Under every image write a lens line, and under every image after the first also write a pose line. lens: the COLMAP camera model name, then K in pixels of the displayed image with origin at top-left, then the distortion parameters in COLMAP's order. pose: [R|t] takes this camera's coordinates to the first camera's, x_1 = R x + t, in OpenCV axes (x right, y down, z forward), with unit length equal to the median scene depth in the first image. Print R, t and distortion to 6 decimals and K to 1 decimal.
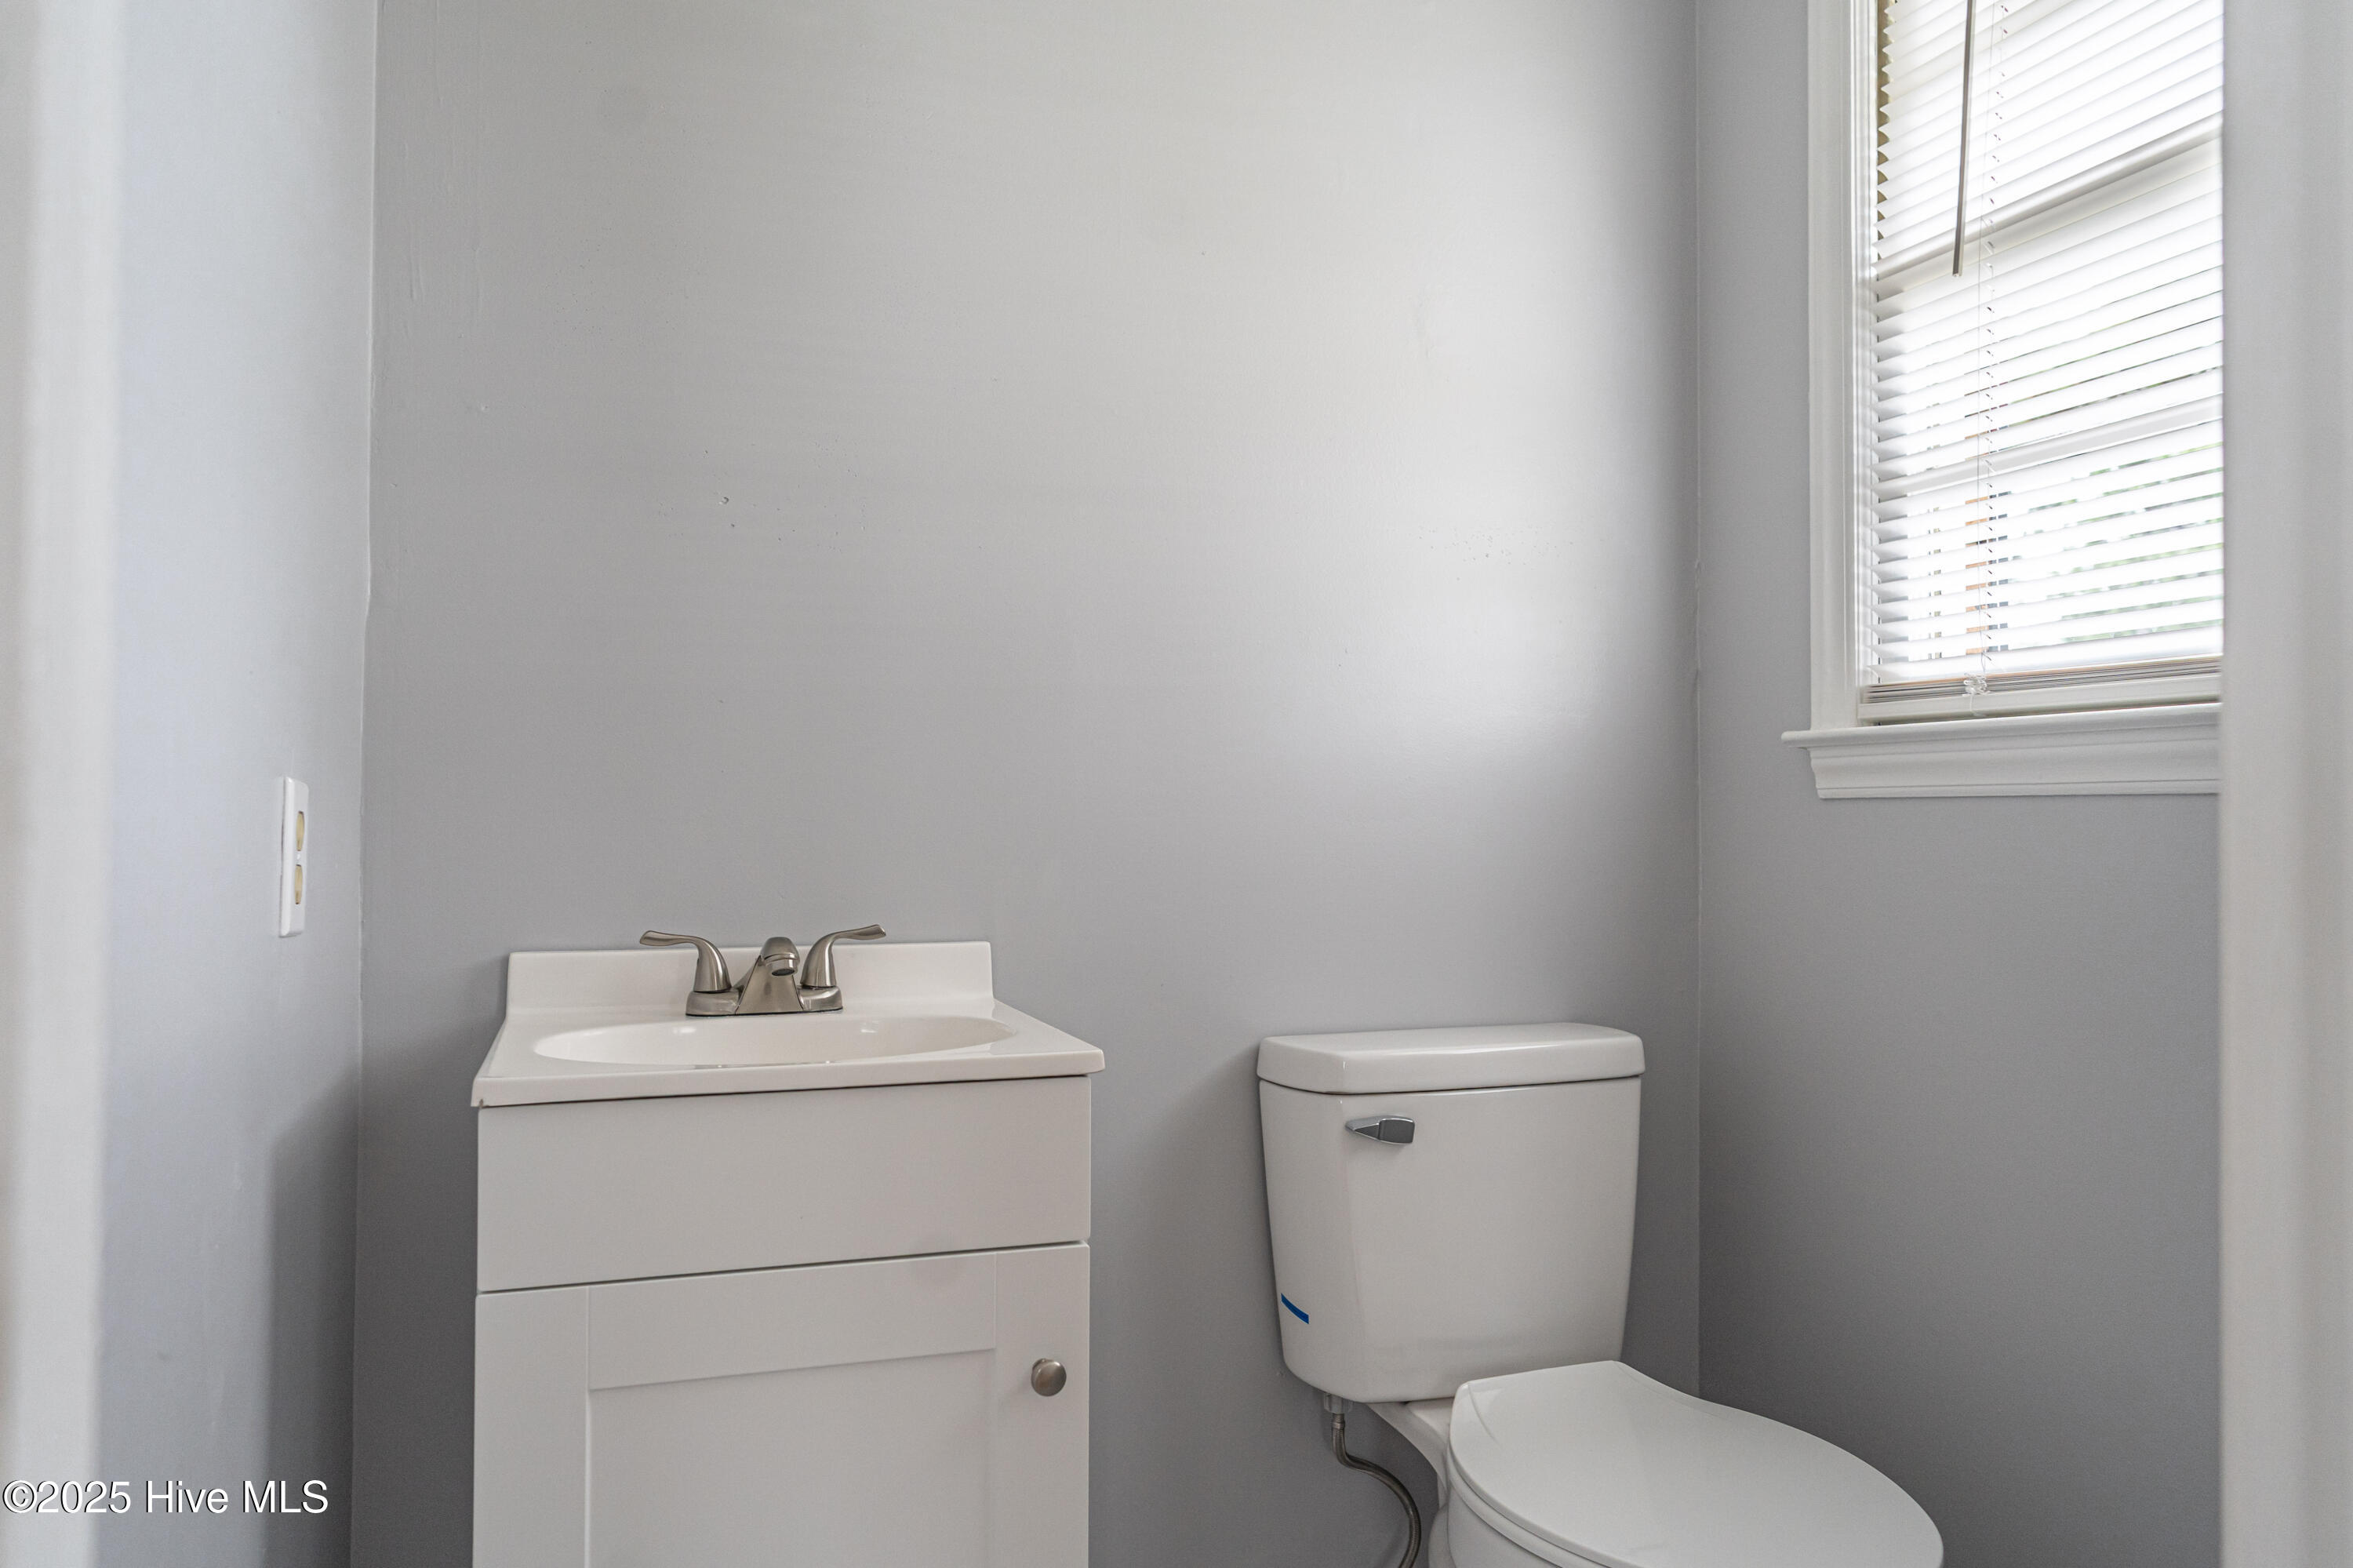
lens RADIAL K [[1601.3, 0, 1176.5], [0, 1601.3, 784.0], [0, 0, 1]] dist [-0.002733, -0.000723]
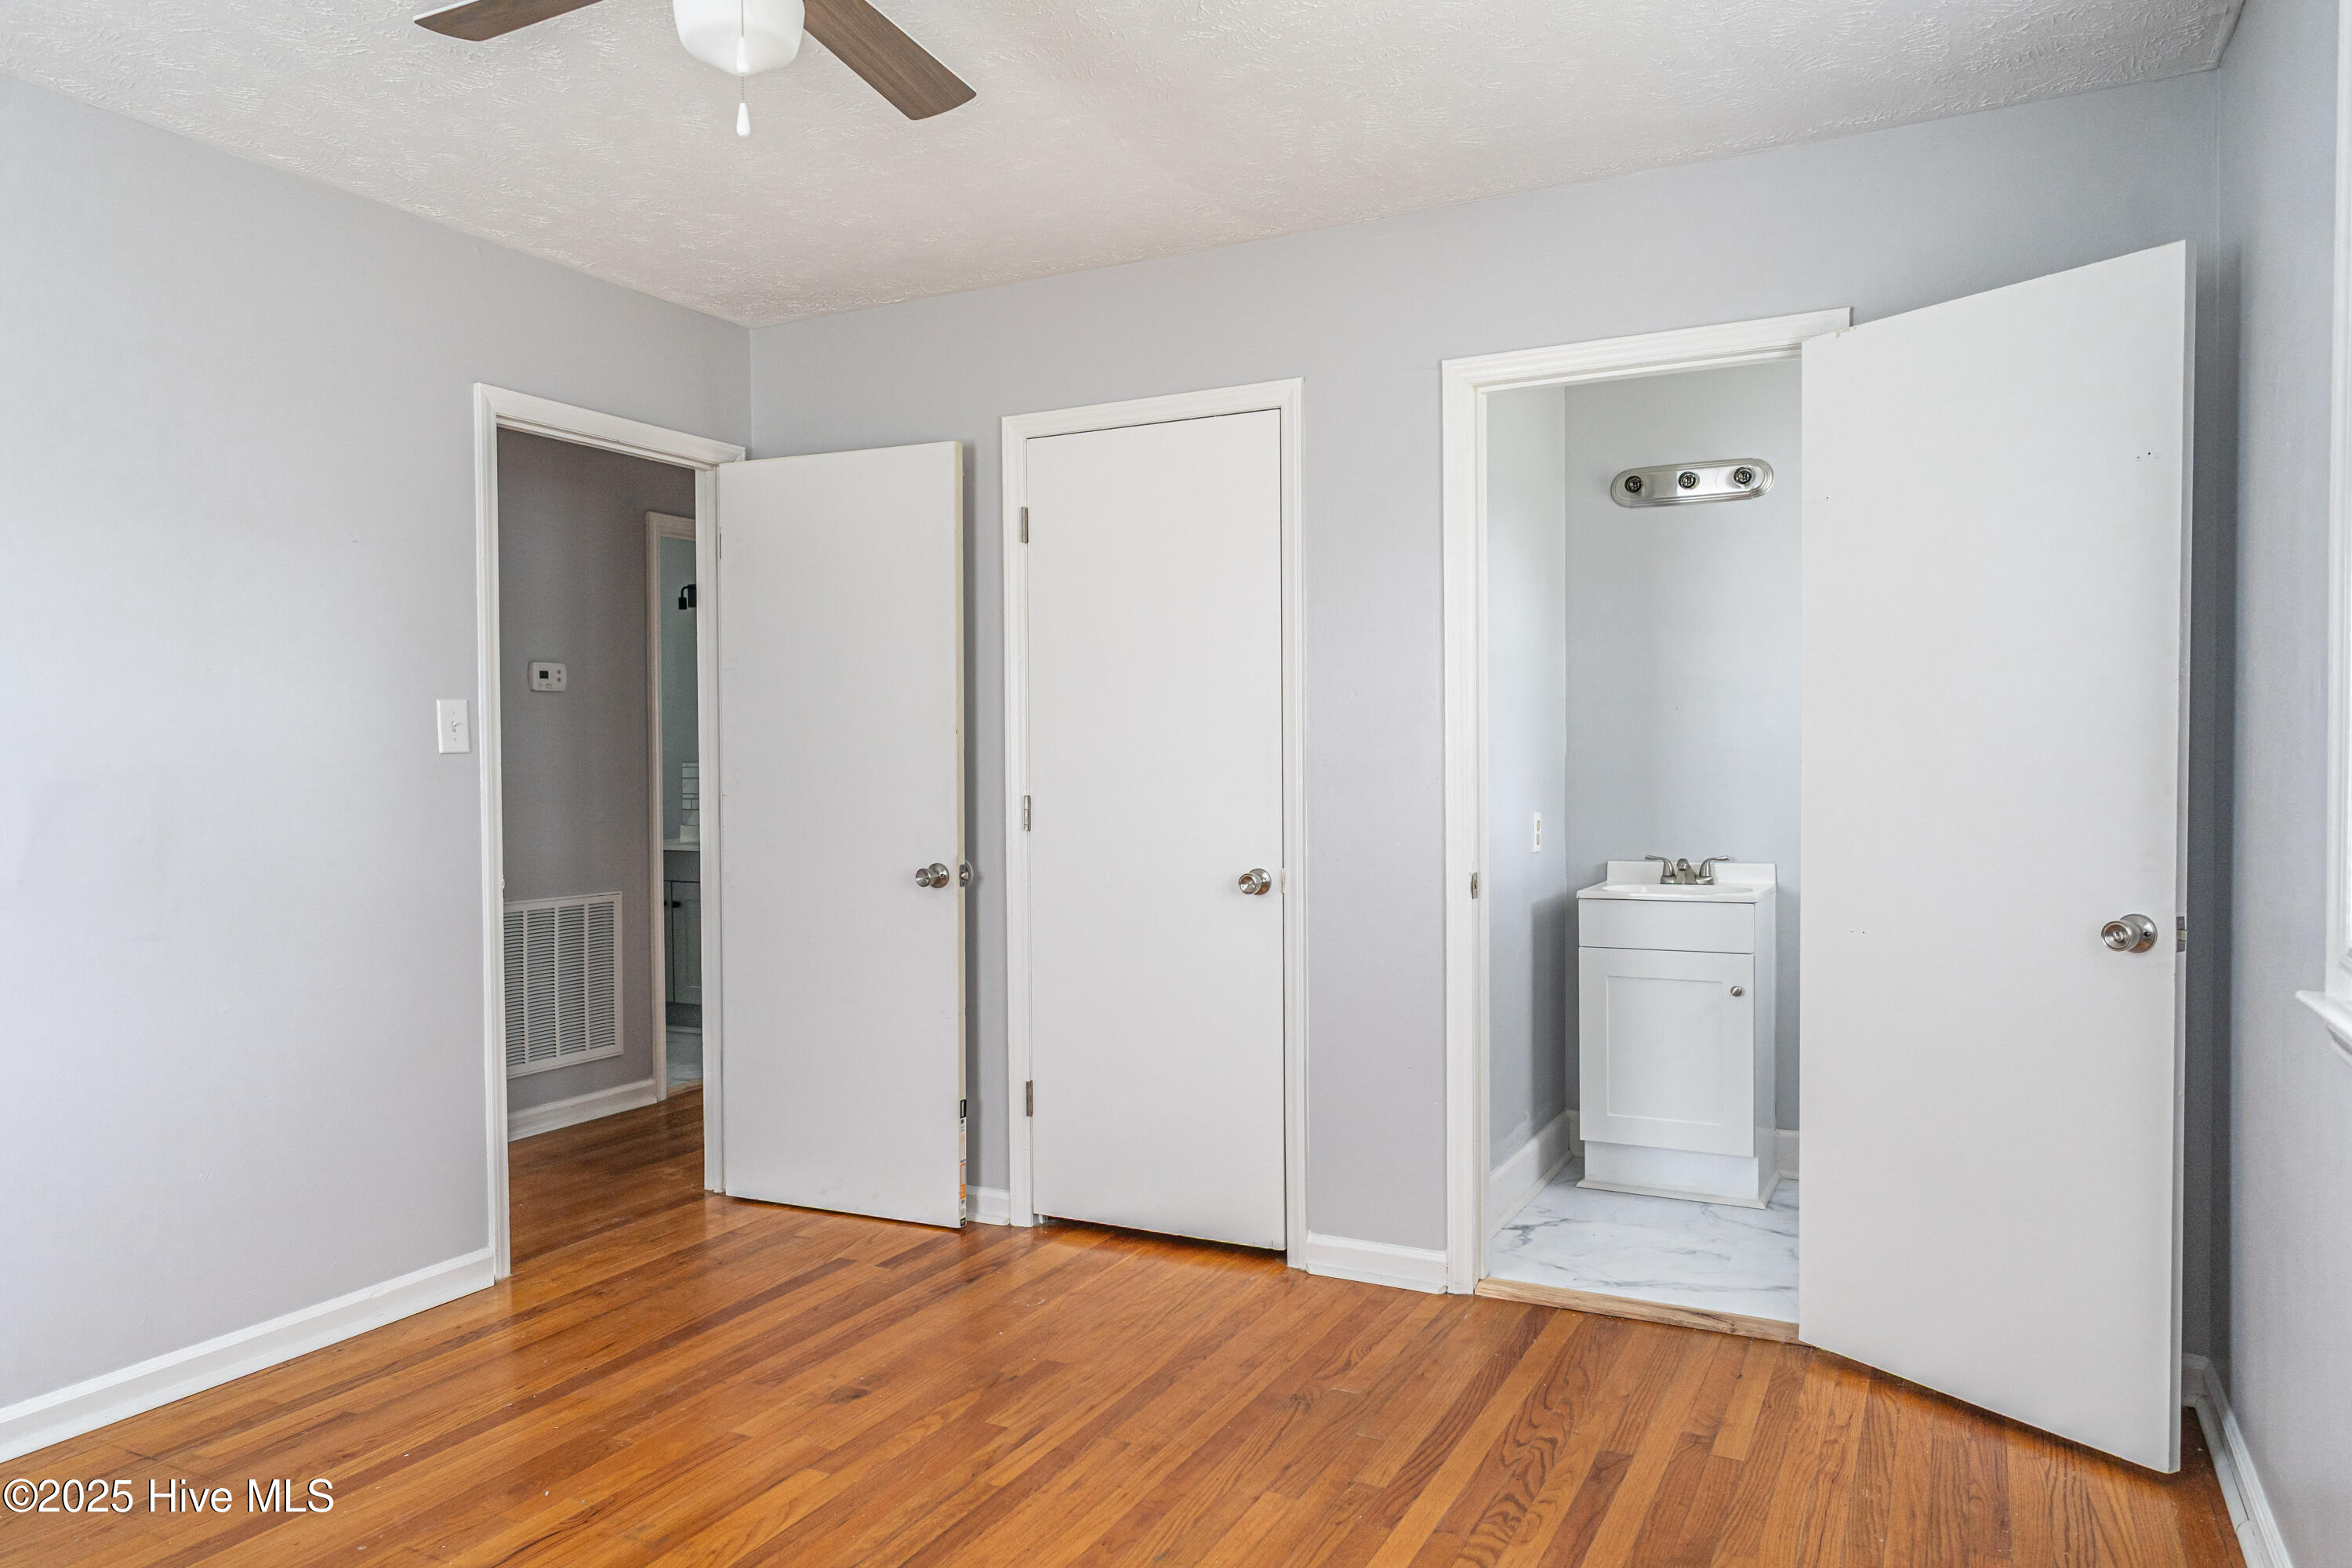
lens RADIAL K [[1600.6, 0, 1176.0], [0, 1600.6, 784.0], [0, 0, 1]] dist [-0.002733, -0.000723]
pose [[0.685724, -0.004711, -0.727847, 1.295965], [0.032106, 0.999202, 0.023780, -0.149025], [0.727154, -0.039675, 0.685327, -1.776139]]
